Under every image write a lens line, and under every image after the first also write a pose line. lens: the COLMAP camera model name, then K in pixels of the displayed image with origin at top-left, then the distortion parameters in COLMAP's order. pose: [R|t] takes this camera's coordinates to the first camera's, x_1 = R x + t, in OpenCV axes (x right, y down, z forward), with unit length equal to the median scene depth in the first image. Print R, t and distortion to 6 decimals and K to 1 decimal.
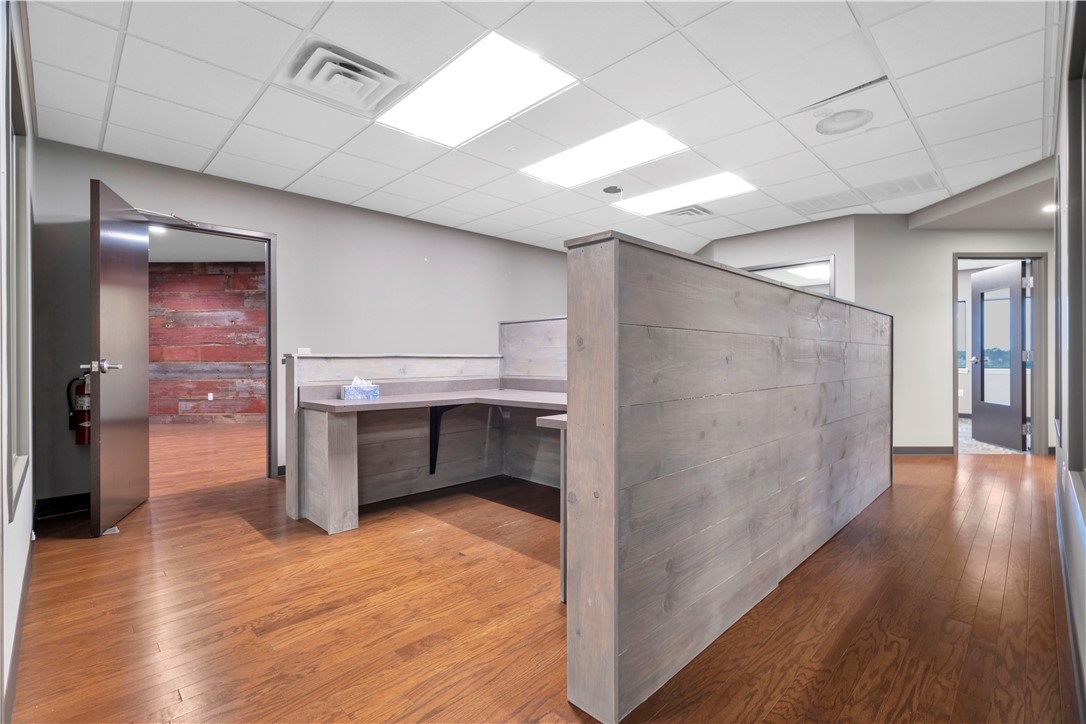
lens RADIAL K [[494.4, 0, 549.0], [0, 494.4, 360.8], [0, 0, 1]] dist [-0.008775, 0.001823]
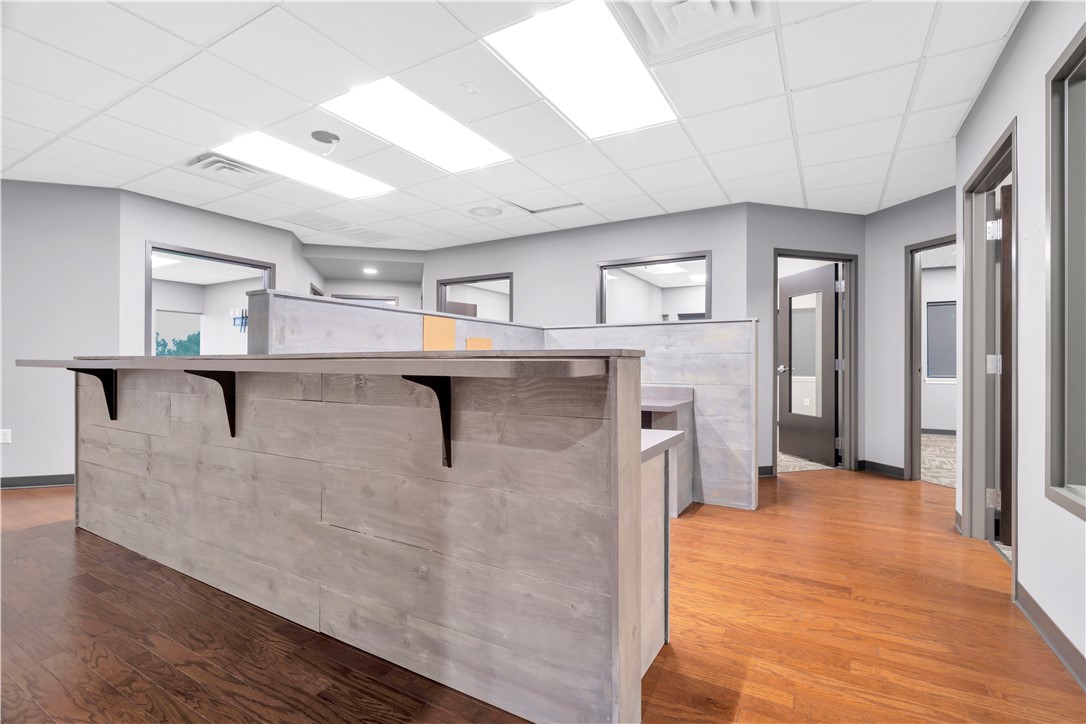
lens RADIAL K [[494.4, 0, 547.3], [0, 494.4, 365.5], [0, 0, 1]] dist [-0.008775, 0.001823]
pose [[-0.261328, 0.003171, 0.965245, -1.322362], [-0.001336, 0.999992, -0.003647, 0.000158], [-0.965249, -0.002242, -0.261322, 1.712750]]
